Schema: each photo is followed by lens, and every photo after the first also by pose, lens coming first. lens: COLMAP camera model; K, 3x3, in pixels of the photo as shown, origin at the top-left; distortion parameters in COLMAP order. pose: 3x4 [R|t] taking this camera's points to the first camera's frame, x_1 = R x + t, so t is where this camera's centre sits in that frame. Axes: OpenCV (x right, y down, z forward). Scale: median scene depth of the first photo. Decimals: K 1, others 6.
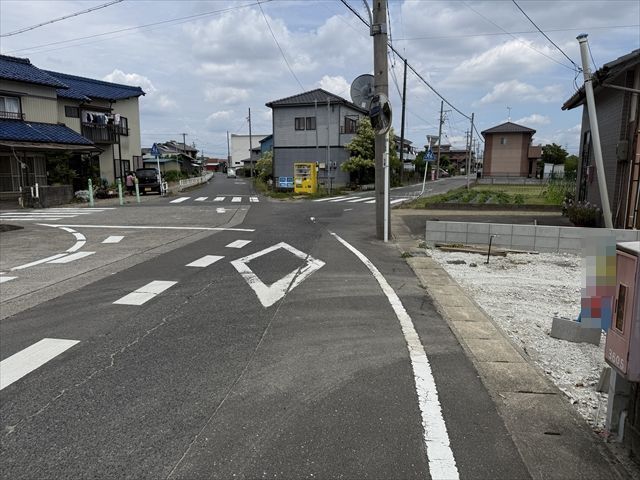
lens RADIAL K [[444.9, 0, 321.2], [0, 444.9, 241.5], [0, 0, 1]] dist [0.086216, -0.121489]
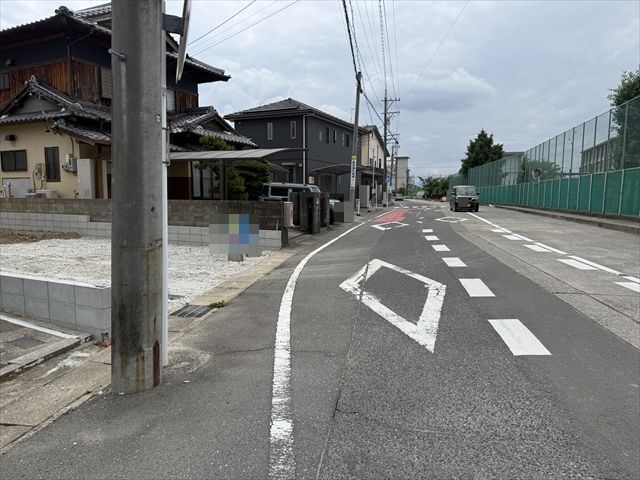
lens RADIAL K [[444.9, 0, 321.2], [0, 444.9, 241.5], [0, 0, 1]] dist [0.086216, -0.121489]
pose [[-0.997932, -0.012525, 0.063049, -0.013485], [0.004024, 0.966738, 0.255735, -0.362826], [-0.064155, 0.255460, -0.964689, 2.512383]]
